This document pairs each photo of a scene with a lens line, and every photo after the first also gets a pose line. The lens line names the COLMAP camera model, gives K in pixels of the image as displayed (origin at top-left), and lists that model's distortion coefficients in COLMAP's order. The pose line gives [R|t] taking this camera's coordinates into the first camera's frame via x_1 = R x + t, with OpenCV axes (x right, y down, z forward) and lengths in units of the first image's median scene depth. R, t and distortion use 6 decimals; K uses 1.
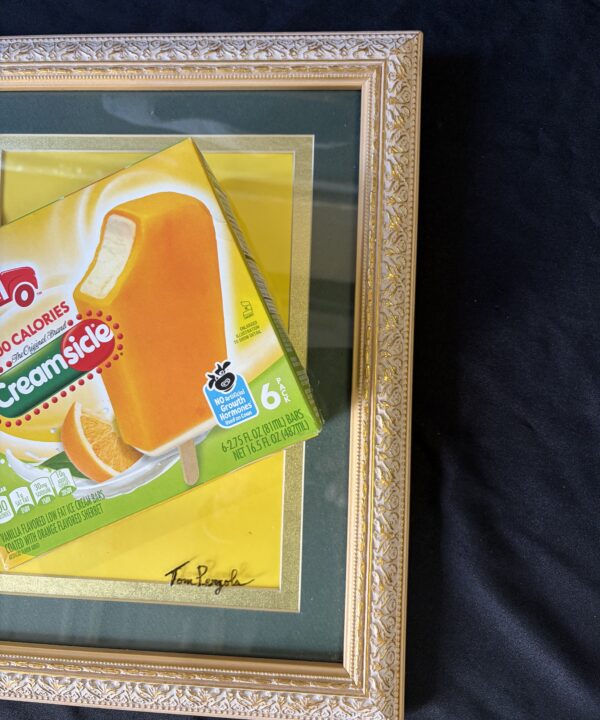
lens RADIAL K [[630.7, 0, 320.7], [0, 630.7, 327.7], [0, 0, 1]] dist [0.071597, -0.102583]
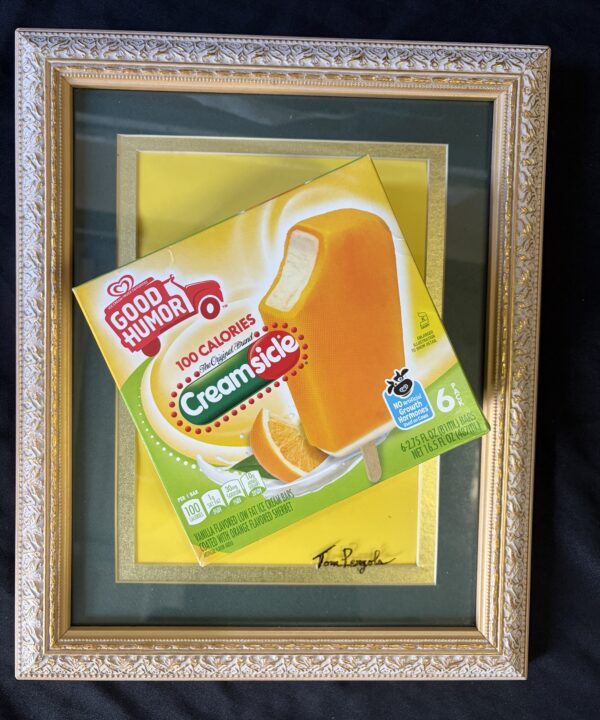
lens RADIAL K [[630.7, 0, 320.7], [0, 630.7, 327.7], [0, 0, 1]] dist [0.071597, -0.102583]
pose [[0.992532, -0.013252, 0.121263, -0.409497], [0.003740, 0.996920, 0.078340, -0.098294], [-0.121928, -0.077301, 0.989524, -0.041367]]
